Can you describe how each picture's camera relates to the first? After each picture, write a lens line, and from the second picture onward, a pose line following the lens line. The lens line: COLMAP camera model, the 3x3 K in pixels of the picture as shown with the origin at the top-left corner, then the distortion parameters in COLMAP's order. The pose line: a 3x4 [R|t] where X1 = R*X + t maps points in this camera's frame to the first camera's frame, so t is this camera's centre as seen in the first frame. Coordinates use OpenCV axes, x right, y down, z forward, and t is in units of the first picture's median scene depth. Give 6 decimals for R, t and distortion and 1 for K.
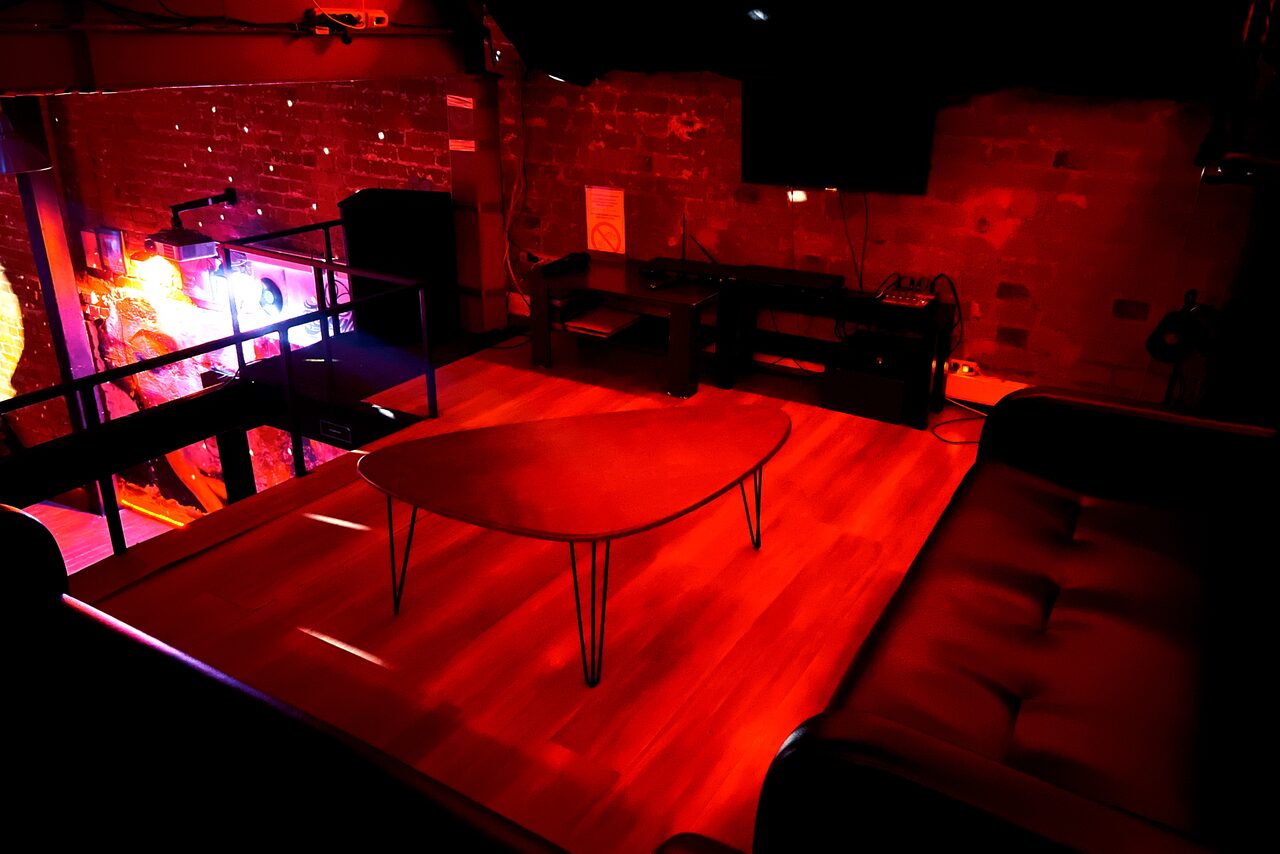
lens RADIAL K [[965.4, 0, 635.6], [0, 965.4, 420.0], [0, 0, 1]] dist [0.029003, -0.034428]
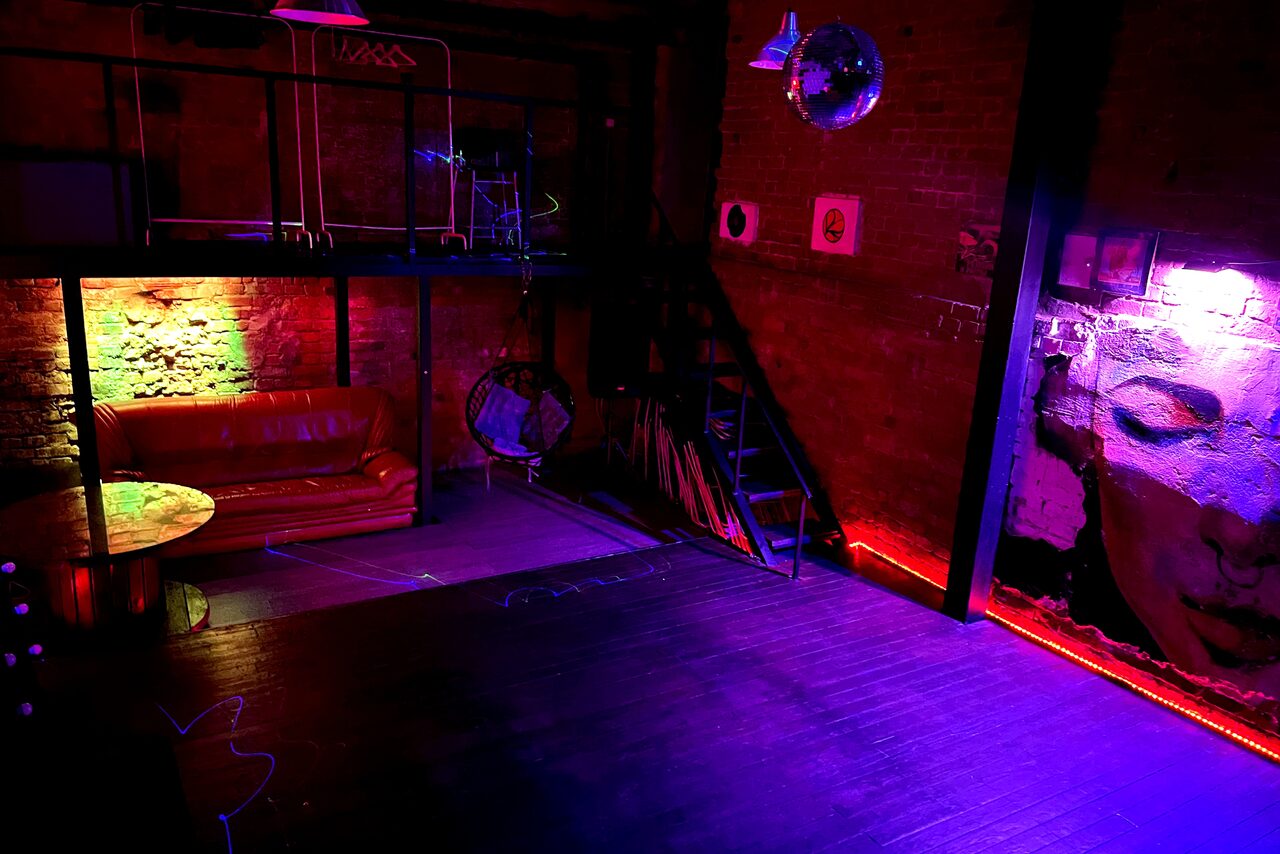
lens RADIAL K [[965.4, 0, 646.2], [0, 965.4, 433.1], [0, 0, 1]] dist [0.029003, -0.034428]
pose [[0.886516, 0.160476, -0.433979, -0.507833], [-0.215206, 0.973311, -0.079704, 0.075205], [0.409606, 0.164054, 0.897390, 0.242696]]
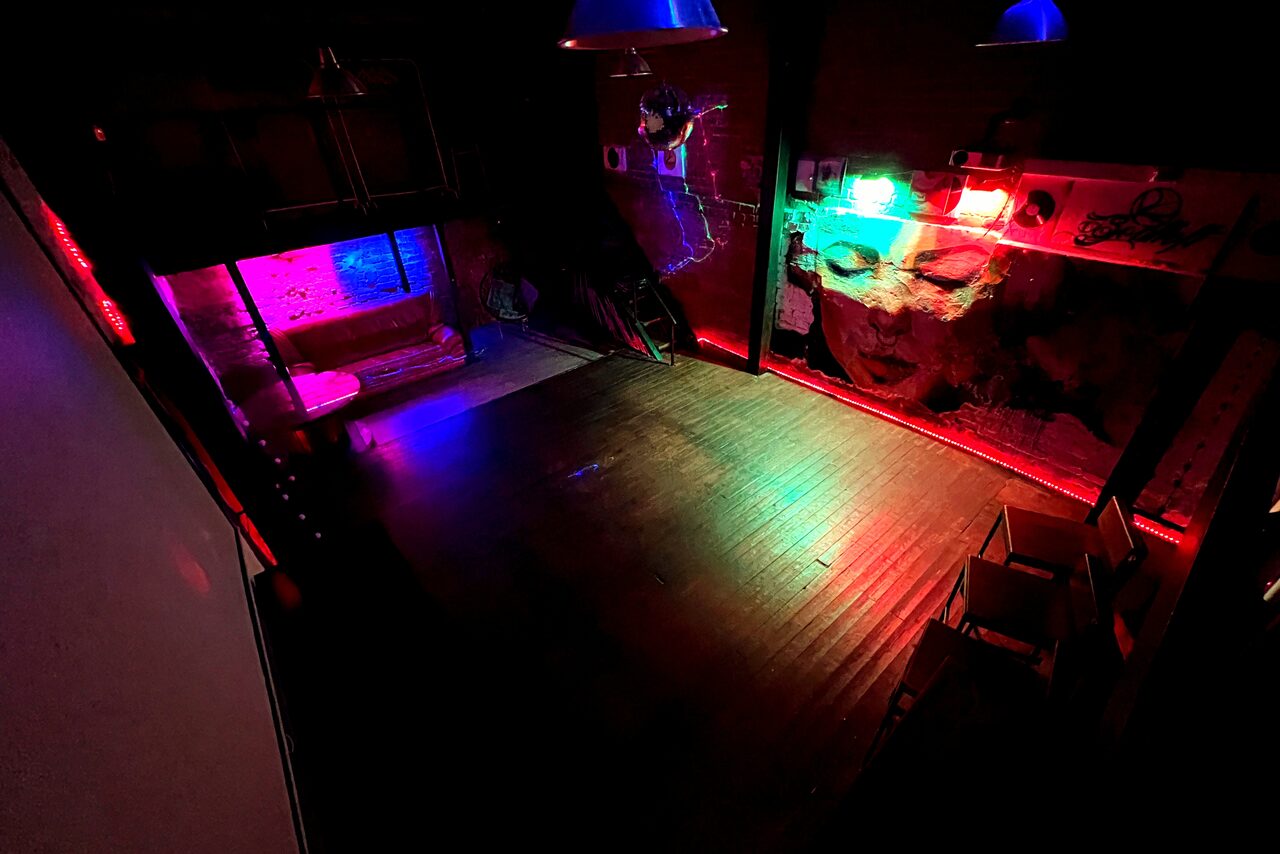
lens RADIAL K [[513.6, 0, 640.4], [0, 513.6, 426.2], [0, 0, 1]] dist [-0.005561, 0.000749]
pose [[0.944861, 0.134770, -0.298455, -0.515254], [-0.068666, 0.972665, 0.221829, 0.014040], [0.320192, -0.189104, 0.928287, 0.226820]]
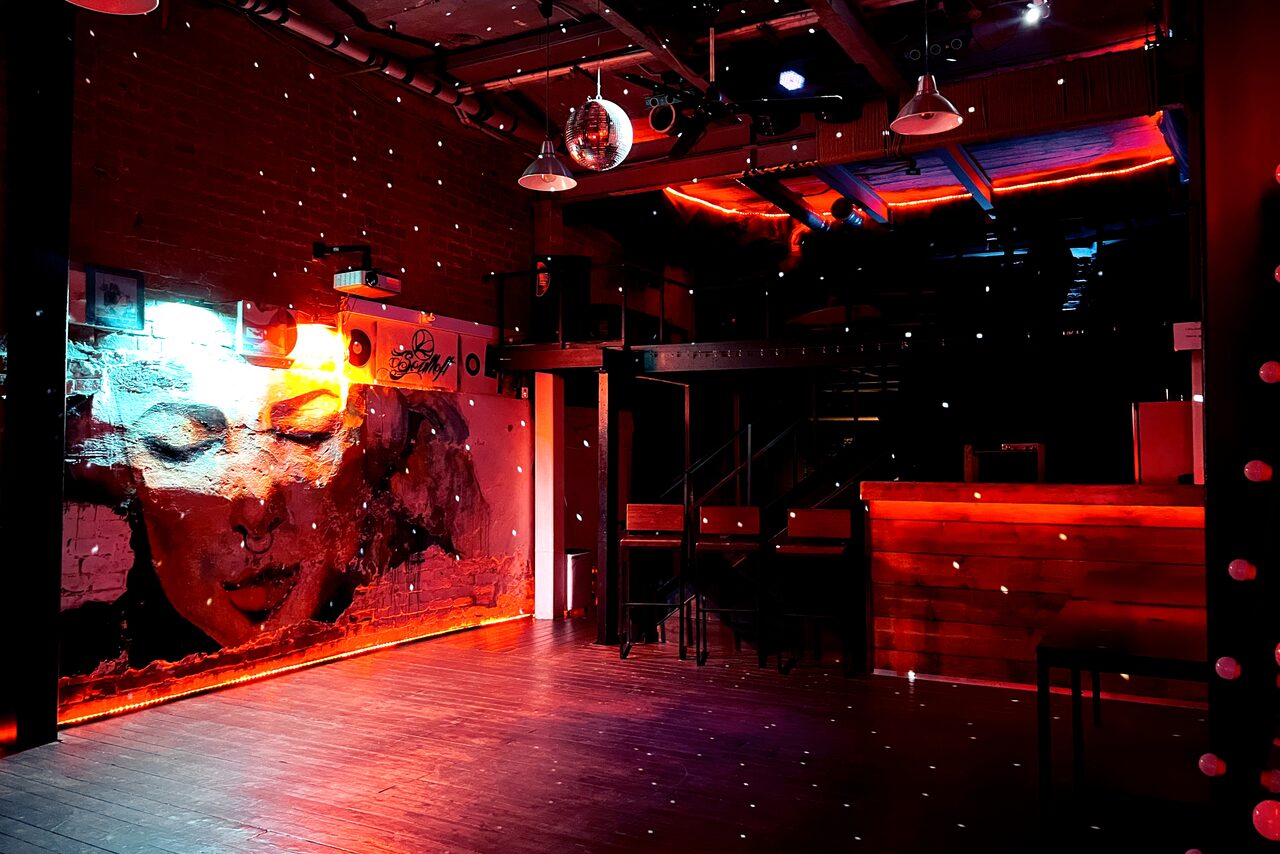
lens RADIAL K [[965.4, 0, 641.9], [0, 965.4, 422.2], [0, 0, 1]] dist [0.029003, -0.034428]
pose [[-0.044835, 0.028137, 0.998598, -1.245035], [0.373648, 0.927523, -0.009359, 0.063551], [-0.926486, 0.372705, -0.052099, 0.691338]]
